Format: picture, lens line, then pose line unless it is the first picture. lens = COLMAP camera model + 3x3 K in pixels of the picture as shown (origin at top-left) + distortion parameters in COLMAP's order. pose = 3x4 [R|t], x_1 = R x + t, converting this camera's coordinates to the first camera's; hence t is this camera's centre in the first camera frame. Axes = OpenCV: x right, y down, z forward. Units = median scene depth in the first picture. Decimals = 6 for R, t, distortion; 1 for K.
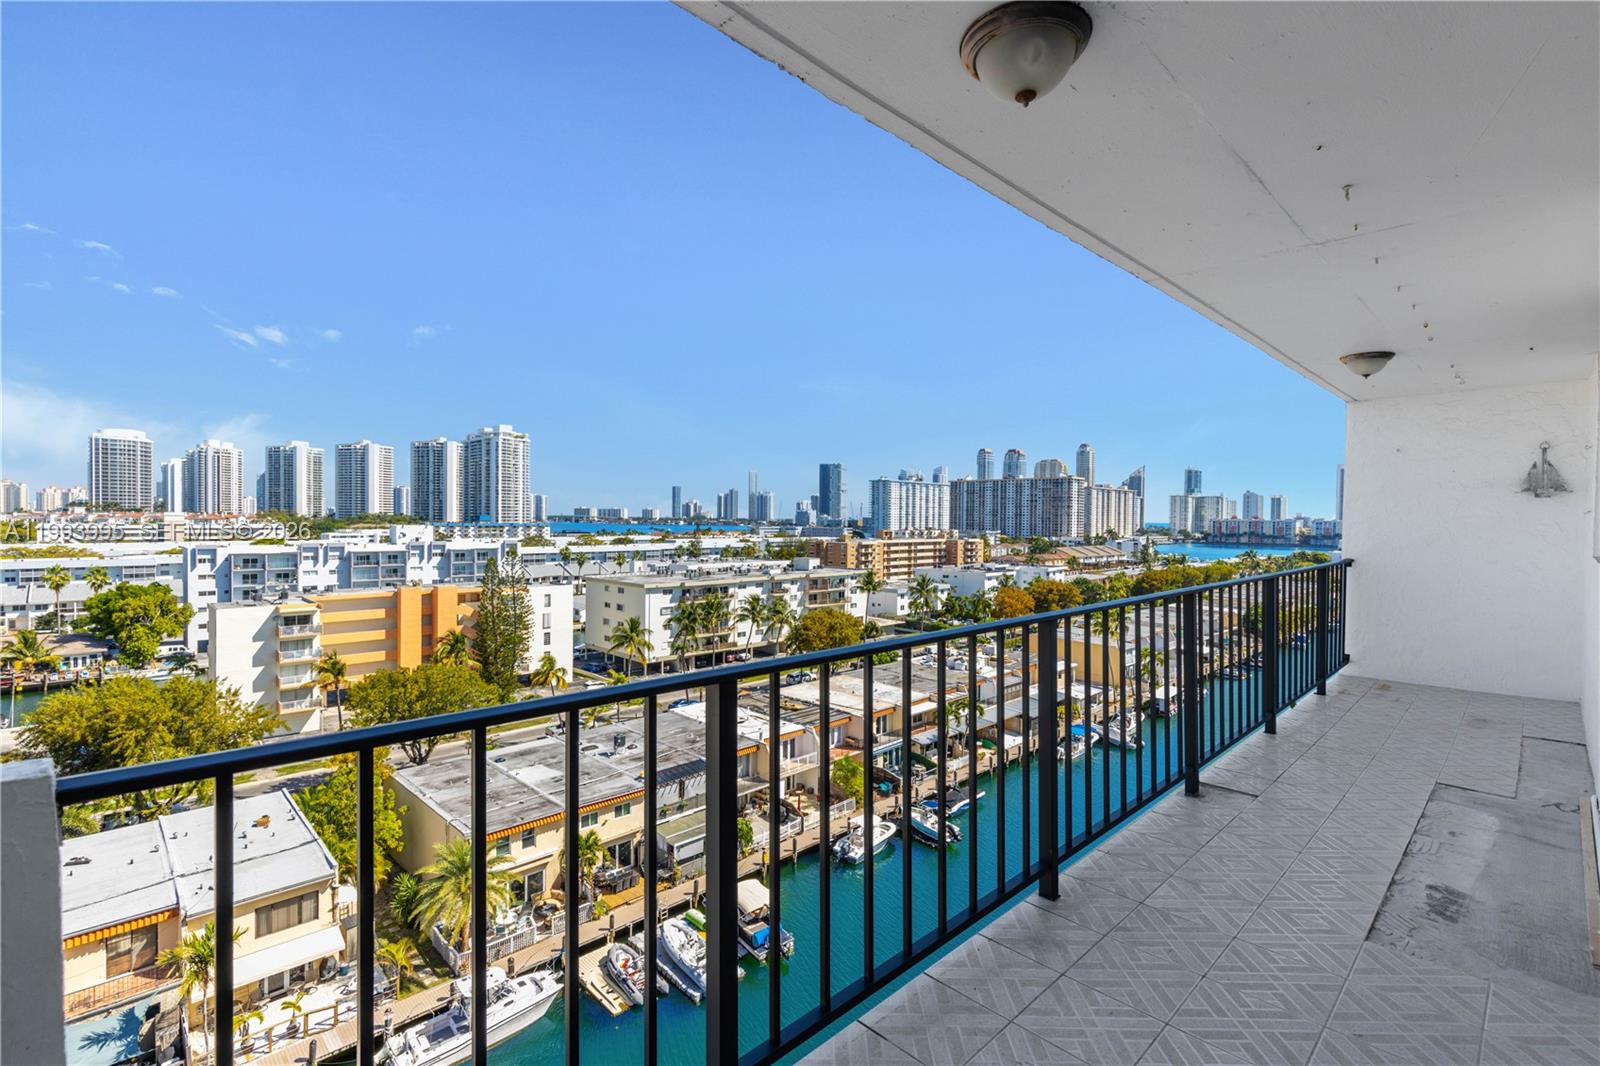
lens RADIAL K [[726.4, 0, 798.6], [0, 726.4, 517.4], [0, 0, 1]] dist [0.000851, 0.000563]
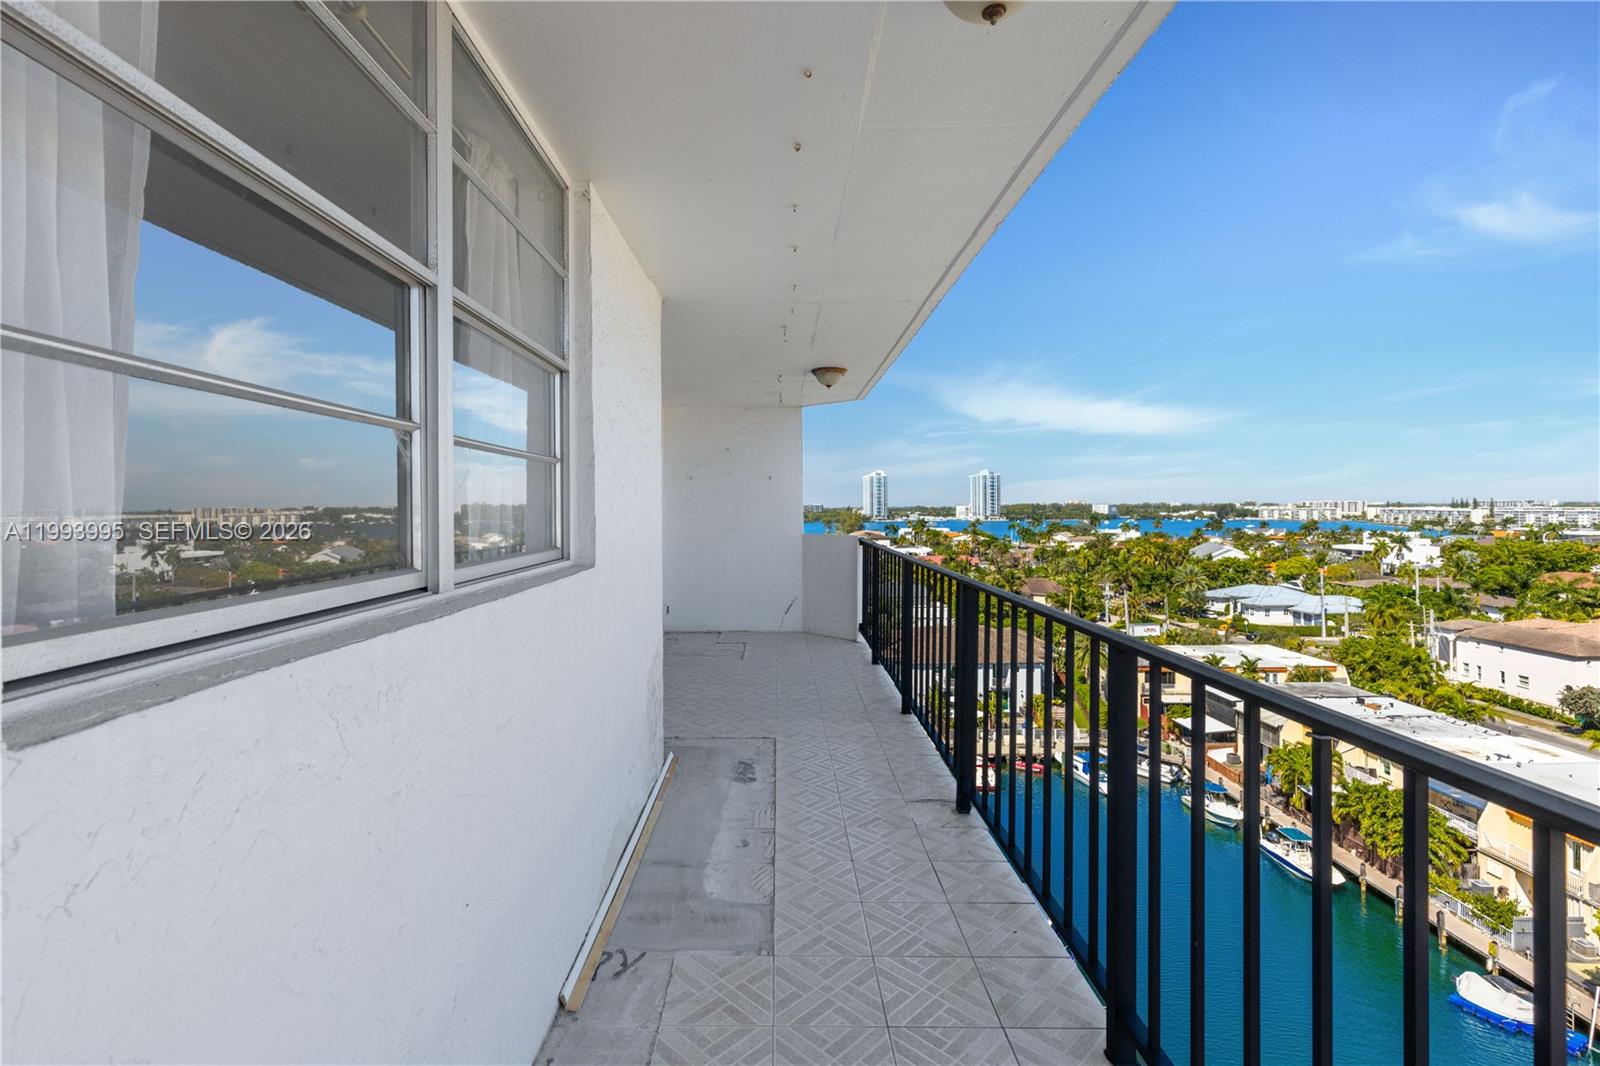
lens RADIAL K [[726.4, 0, 798.6], [0, 726.4, 517.4], [0, 0, 1]] dist [0.000851, 0.000563]
pose [[-0.673261, -0.002983, -0.739399, 1.679421], [-0.012048, 0.999903, 0.006936, 0.021574], [0.739306, 0.013578, -0.673232, 1.821110]]
